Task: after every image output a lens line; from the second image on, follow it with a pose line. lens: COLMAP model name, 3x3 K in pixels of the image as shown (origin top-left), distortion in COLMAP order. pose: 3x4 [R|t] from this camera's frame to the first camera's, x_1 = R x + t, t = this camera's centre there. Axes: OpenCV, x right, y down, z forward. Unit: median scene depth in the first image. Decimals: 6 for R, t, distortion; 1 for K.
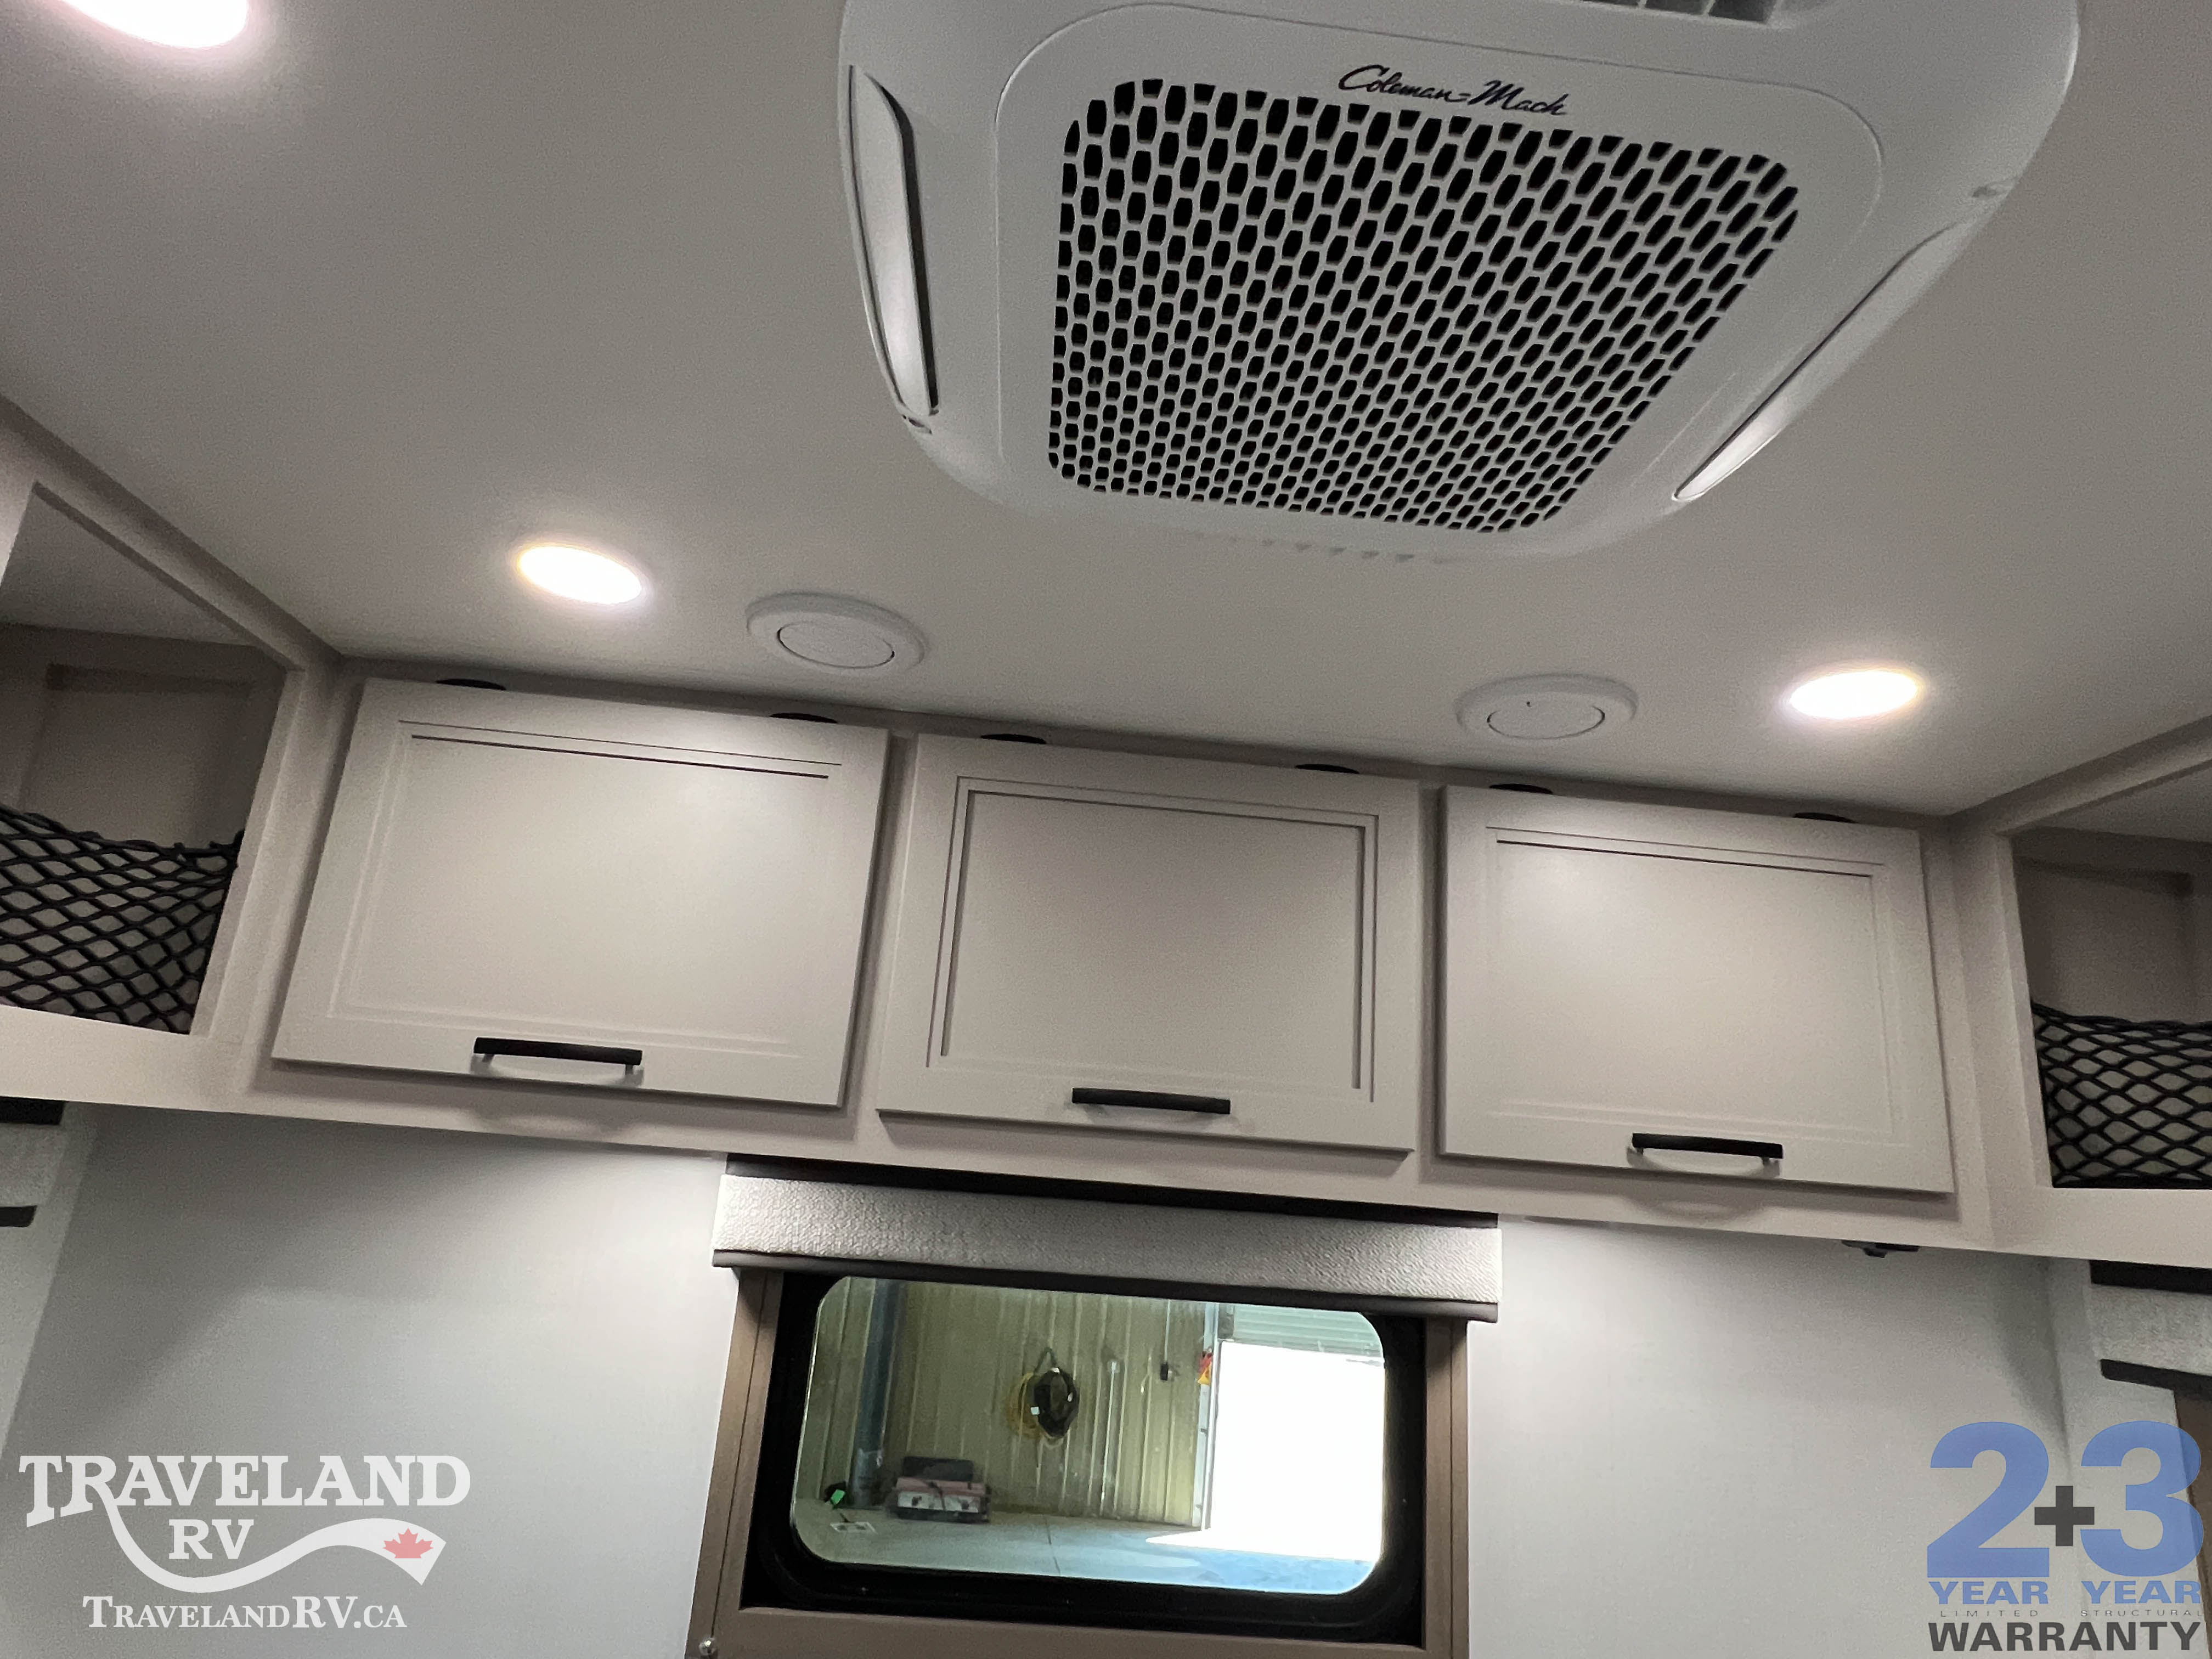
lens RADIAL K [[1271.5, 0, 1116.4], [0, 1271.5, 823.9], [0, 0, 1]] dist [0.002449, -0.002513]
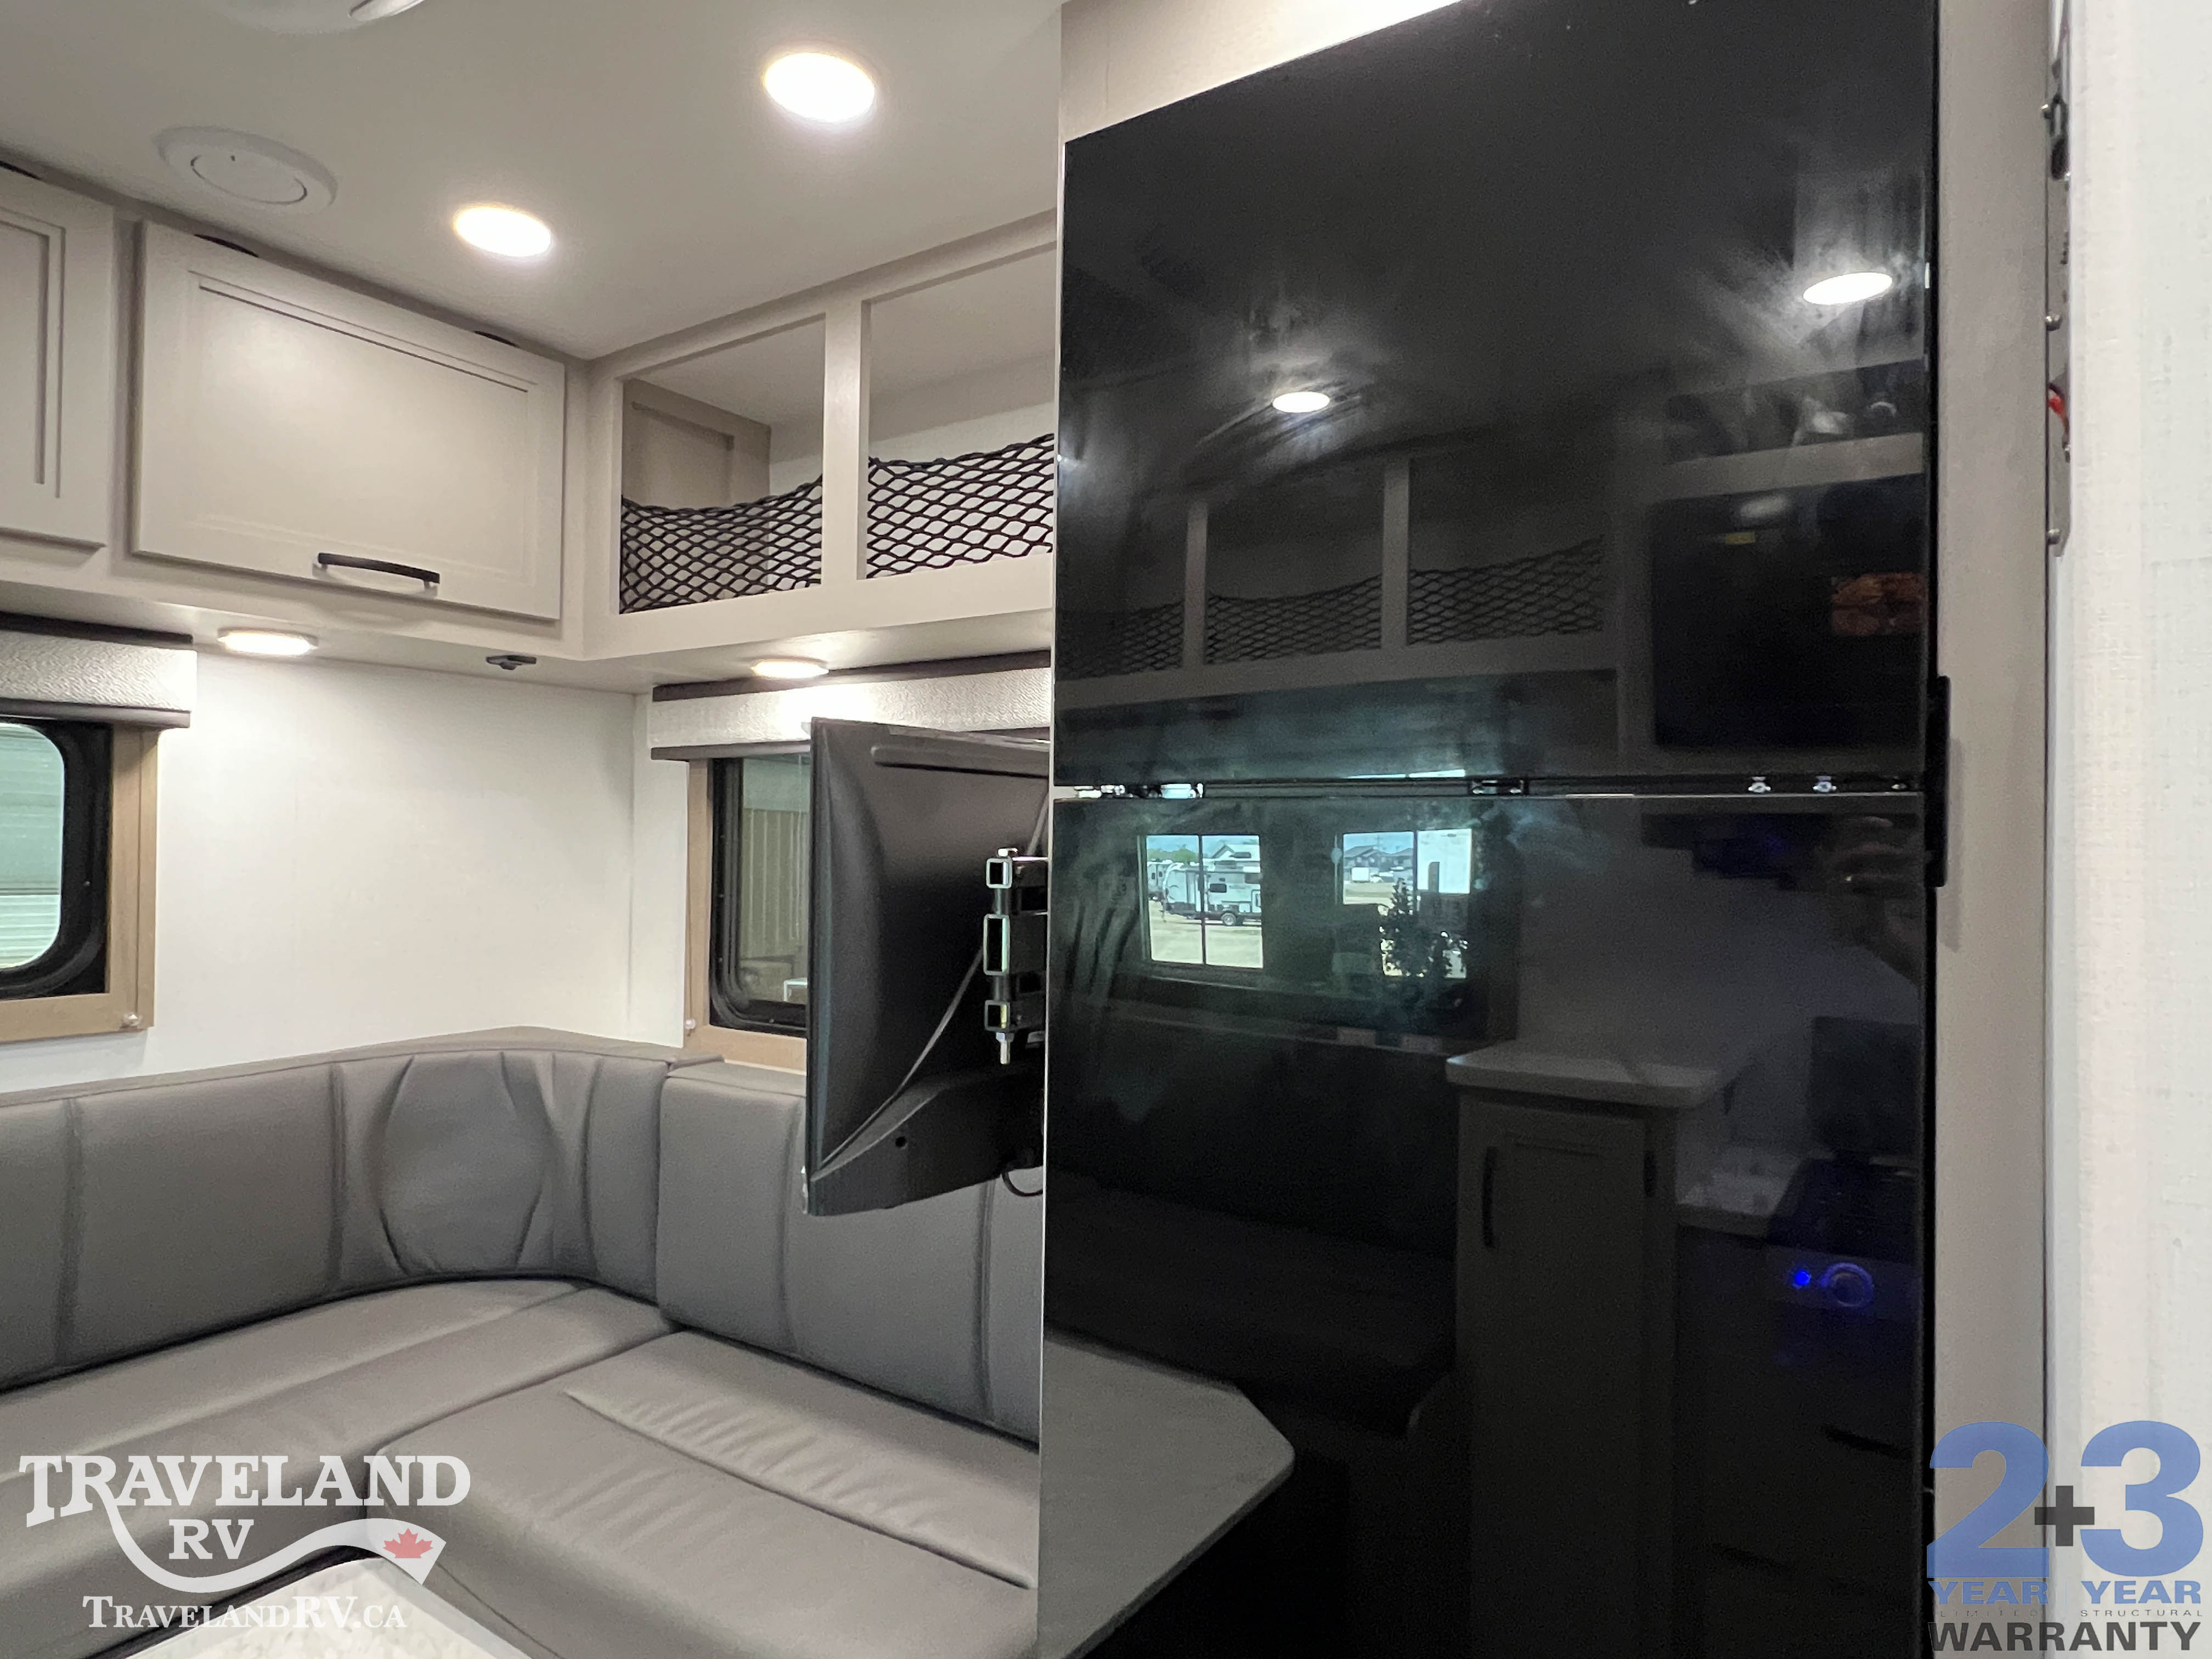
lens RADIAL K [[1271.5, 0, 1116.4], [0, 1271.5, 823.9], [0, 0, 1]] dist [0.002449, -0.002513]
pose [[0.619925, -0.055983, 0.782661, -0.111098], [-0.181688, 0.960102, 0.212586, 0.089069], [-0.763336, -0.273987, 0.585020, -0.431139]]
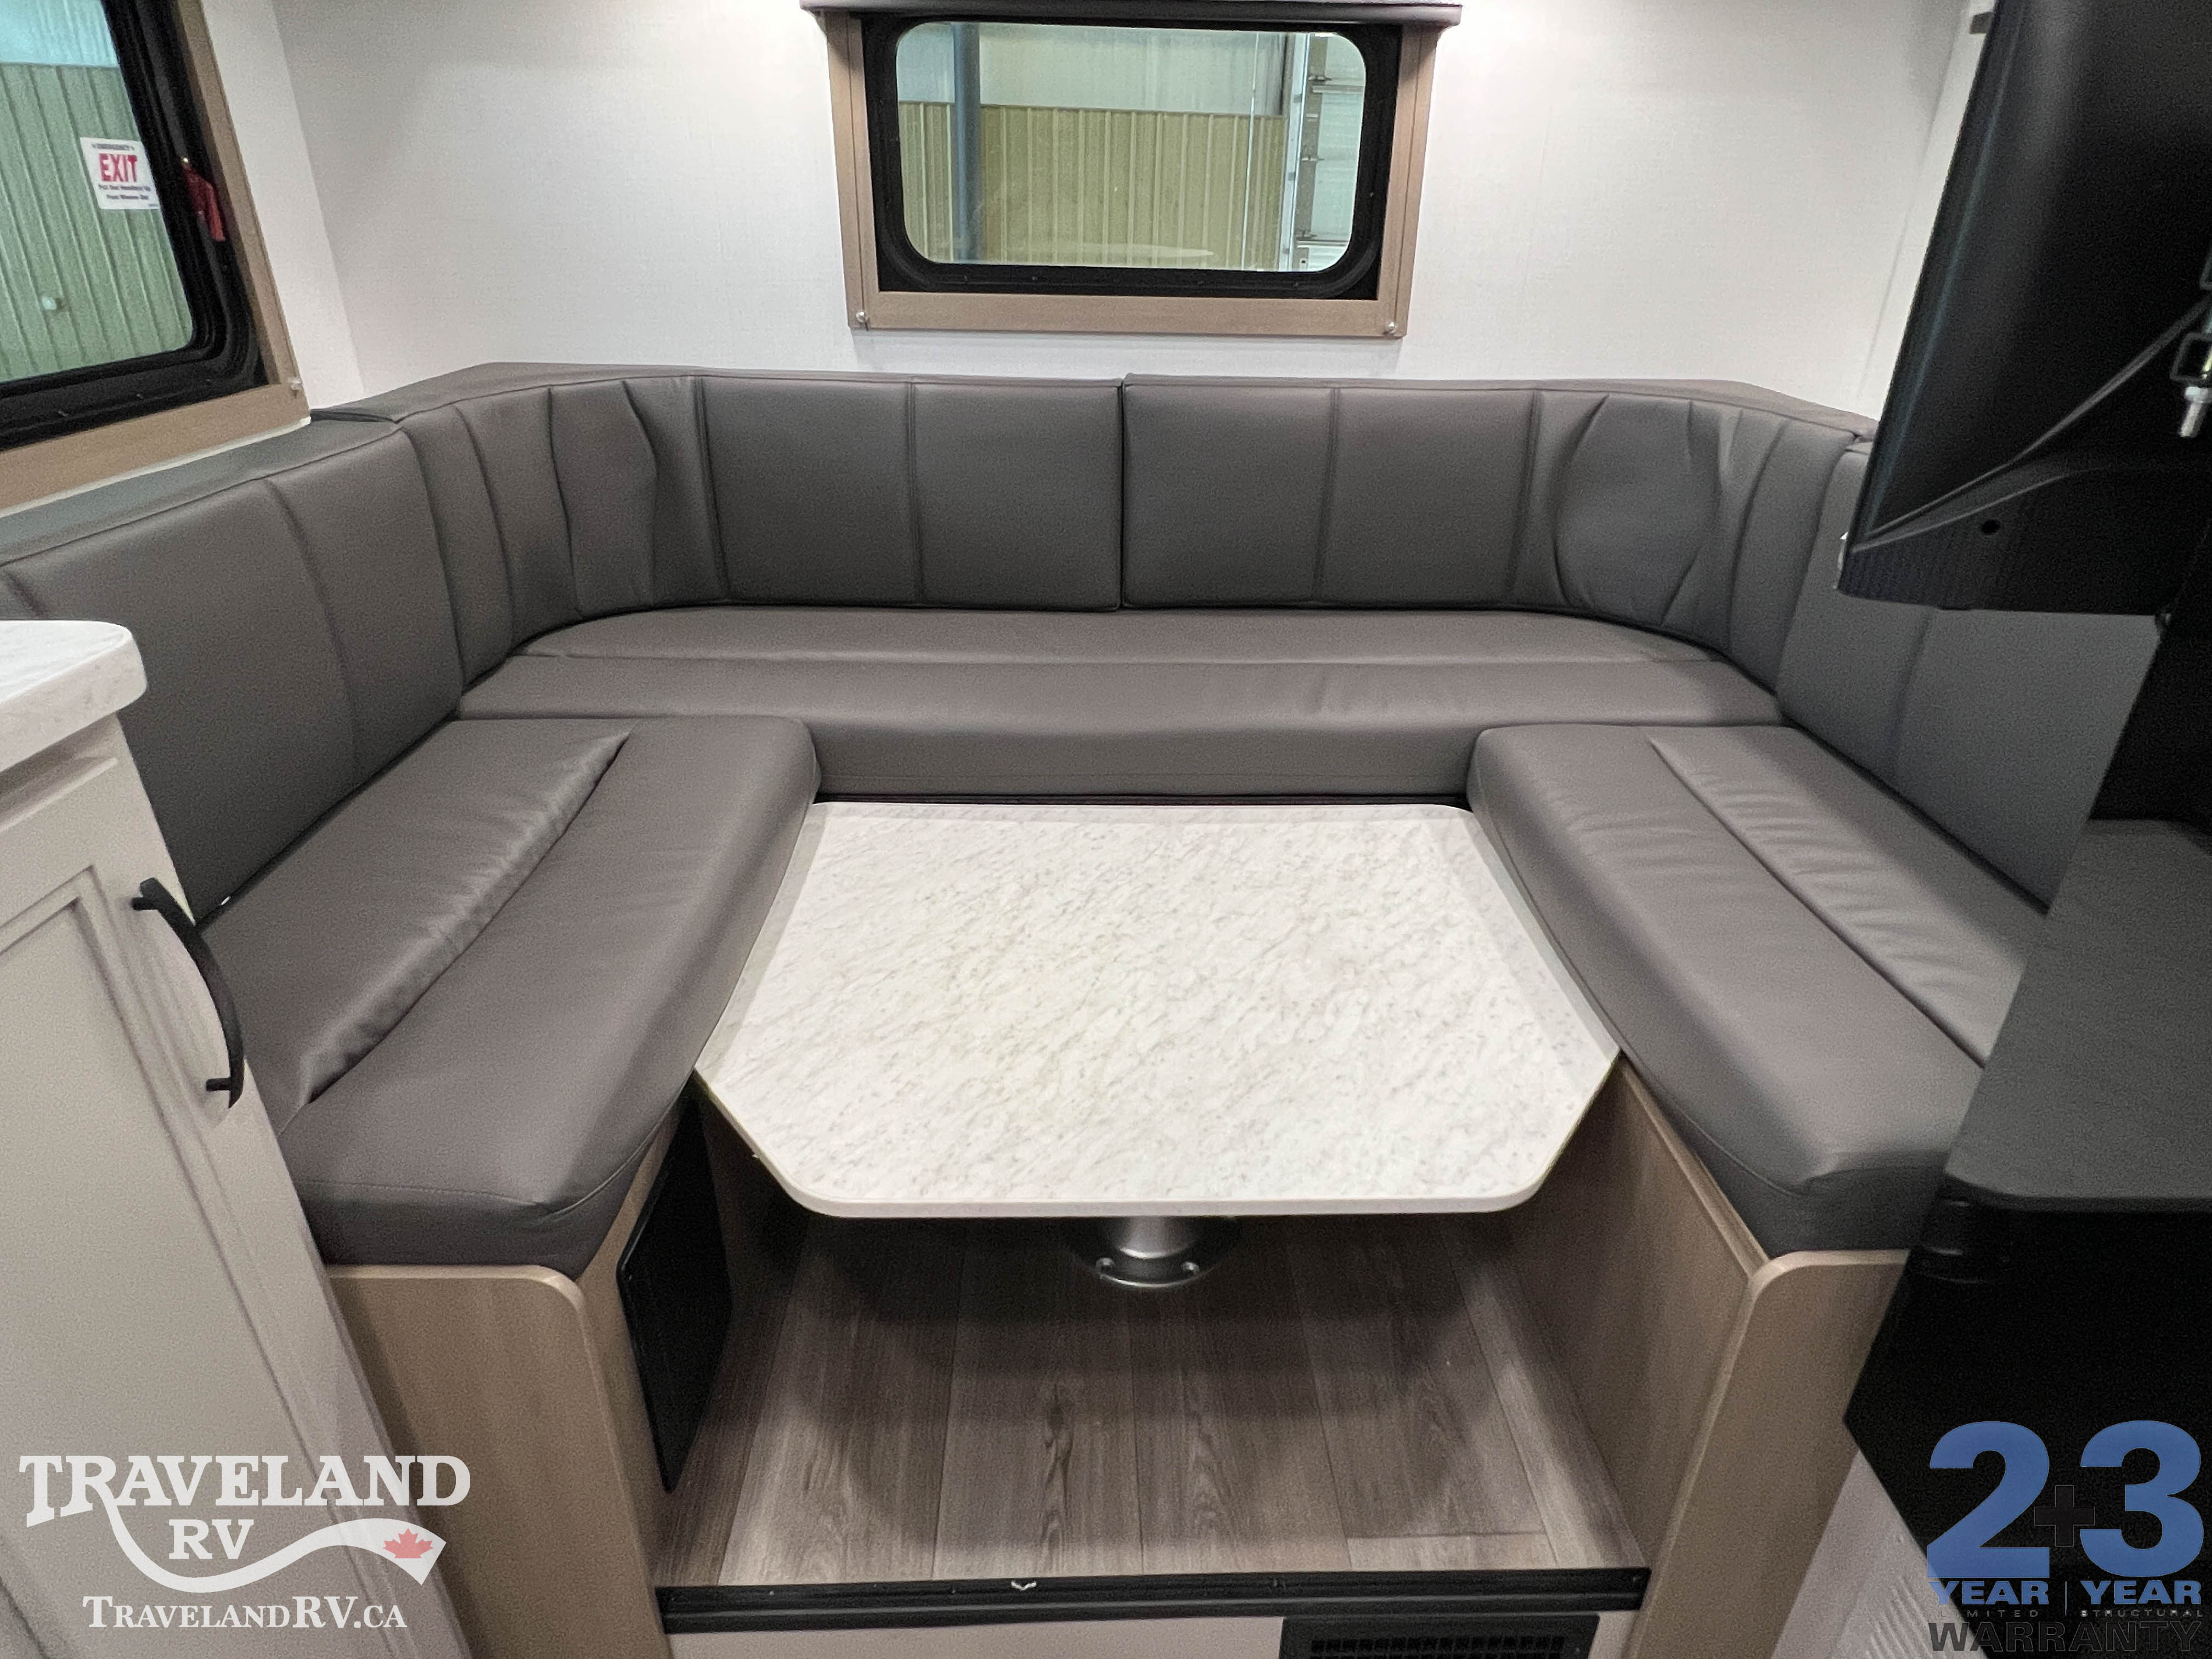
lens RADIAL K [[1268.5, 0, 1128.9], [0, 1268.5, 831.2], [0, 0, 1]] dist [0.001268, -0.003313]
pose [[0.997098, -0.028457, -0.070611, 0.064421], [0.068705, 0.735884, 0.673613, 0.154648], [0.032793, -0.676510, 0.735703, -0.468338]]
